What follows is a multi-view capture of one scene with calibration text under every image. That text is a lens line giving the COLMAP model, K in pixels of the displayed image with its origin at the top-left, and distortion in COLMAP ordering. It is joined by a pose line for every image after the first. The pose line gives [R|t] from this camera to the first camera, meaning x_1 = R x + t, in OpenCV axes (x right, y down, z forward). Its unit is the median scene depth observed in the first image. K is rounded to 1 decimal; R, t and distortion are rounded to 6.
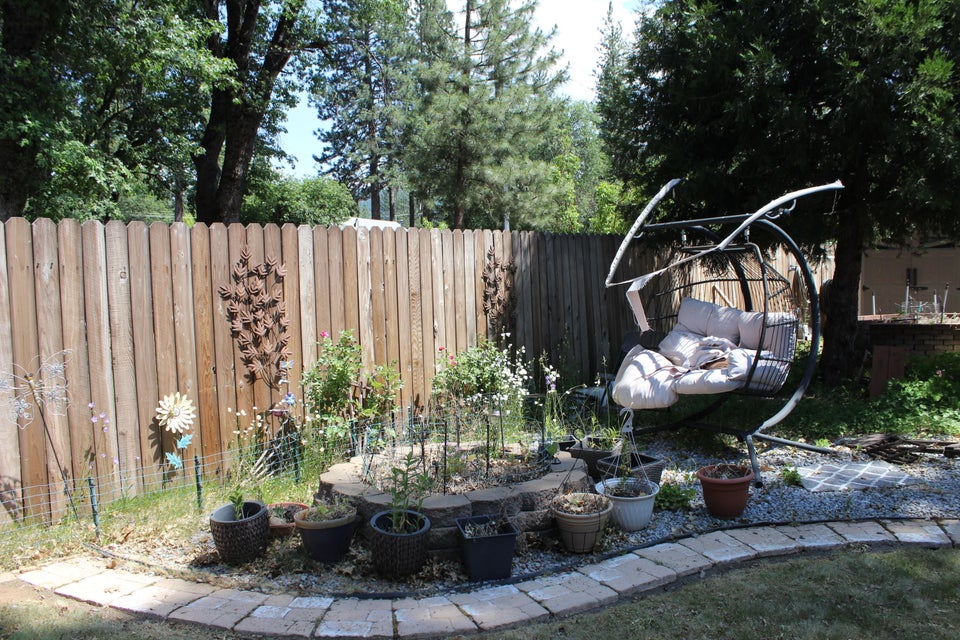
lens RADIAL K [[810.9, 0, 482.1], [0, 810.9, 321.3], [0, 0, 1]] dist [-0.173625, 0.144732]
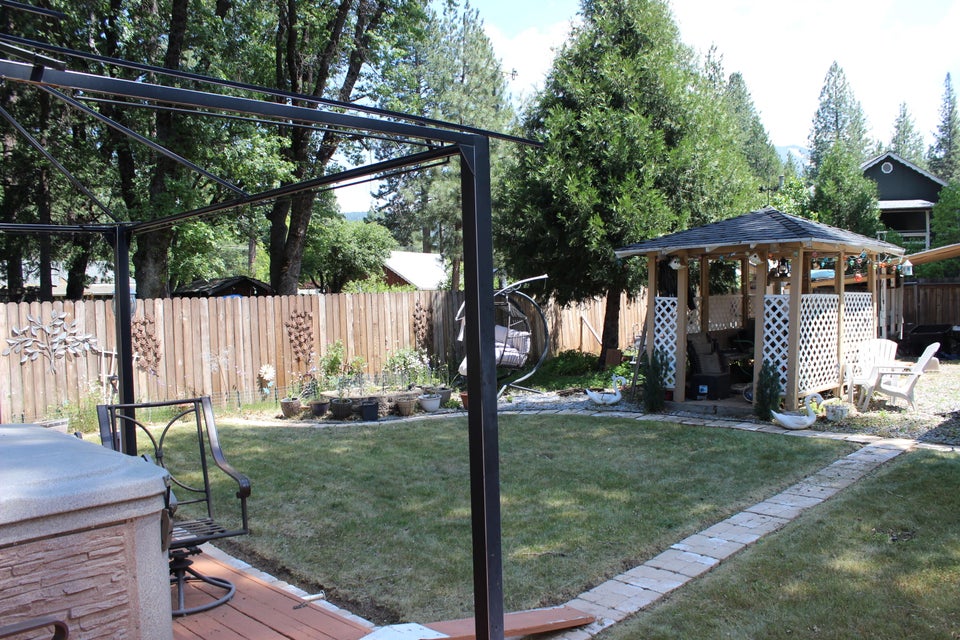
lens RADIAL K [[810.9, 0, 478.8], [0, 810.9, 320.6], [0, 0, 1]] dist [-0.173625, 0.144732]
pose [[0.996384, -0.001679, -0.084951, 0.423669], [-0.000584, 0.999646, -0.026613, 0.016584], [0.084966, 0.026566, 0.996030, -1.260785]]
